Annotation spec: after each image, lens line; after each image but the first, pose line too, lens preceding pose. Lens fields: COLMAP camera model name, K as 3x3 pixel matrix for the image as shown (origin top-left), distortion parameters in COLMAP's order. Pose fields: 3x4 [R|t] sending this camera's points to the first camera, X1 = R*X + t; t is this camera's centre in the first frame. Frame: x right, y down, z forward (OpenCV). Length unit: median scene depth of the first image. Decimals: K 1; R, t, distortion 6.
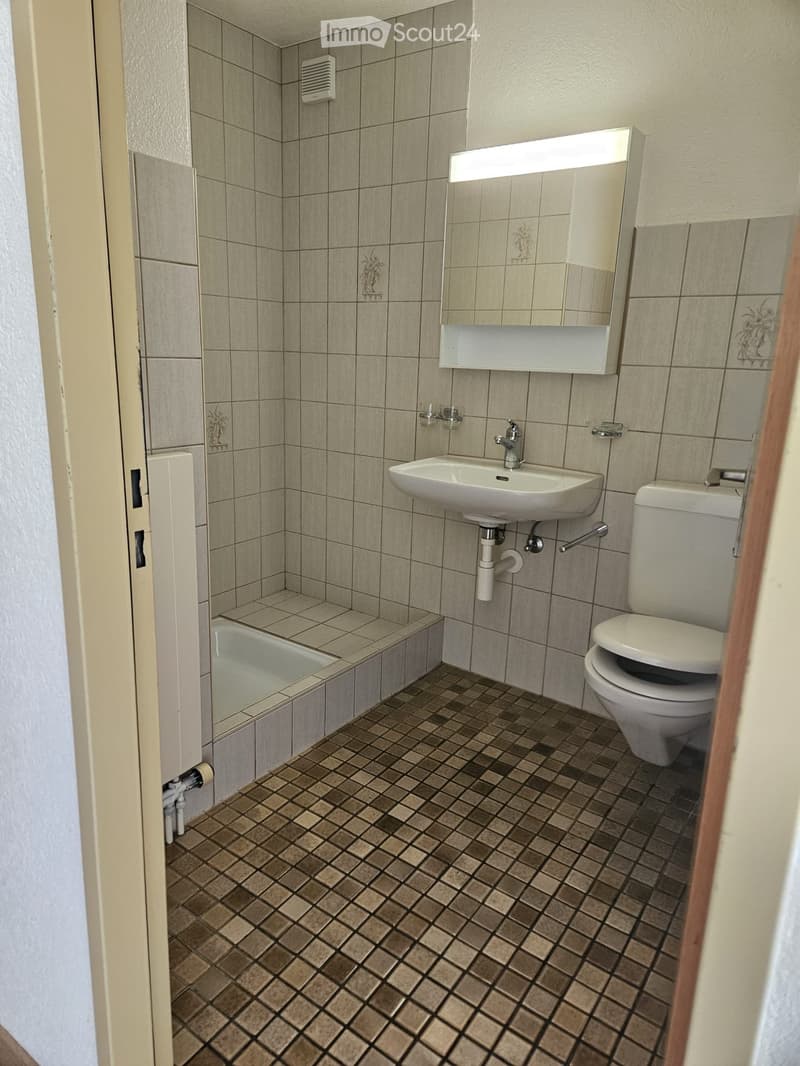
lens RADIAL K [[733.4, 0, 385.2], [0, 733.4, 521.4], [0, 0, 1]] dist [0.089514, -0.006003]
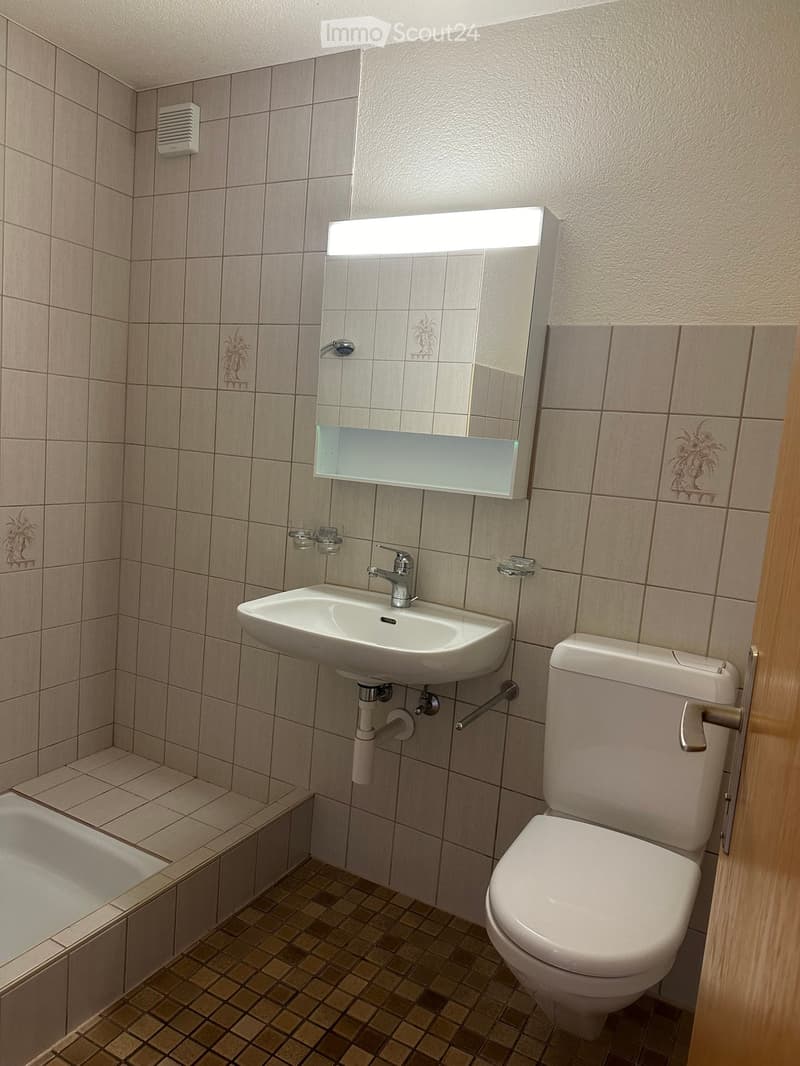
lens RADIAL K [[764.7, 0, 395.6], [0, 764.7, 529.5], [0, 0, 1]] dist [0.081985, -0.020845]
pose [[0.991950, 0.036624, 0.121221, 0.063622], [-0.022600, 0.993096, -0.115103, -0.059483], [-0.124600, 0.111437, 0.985929, 0.184295]]
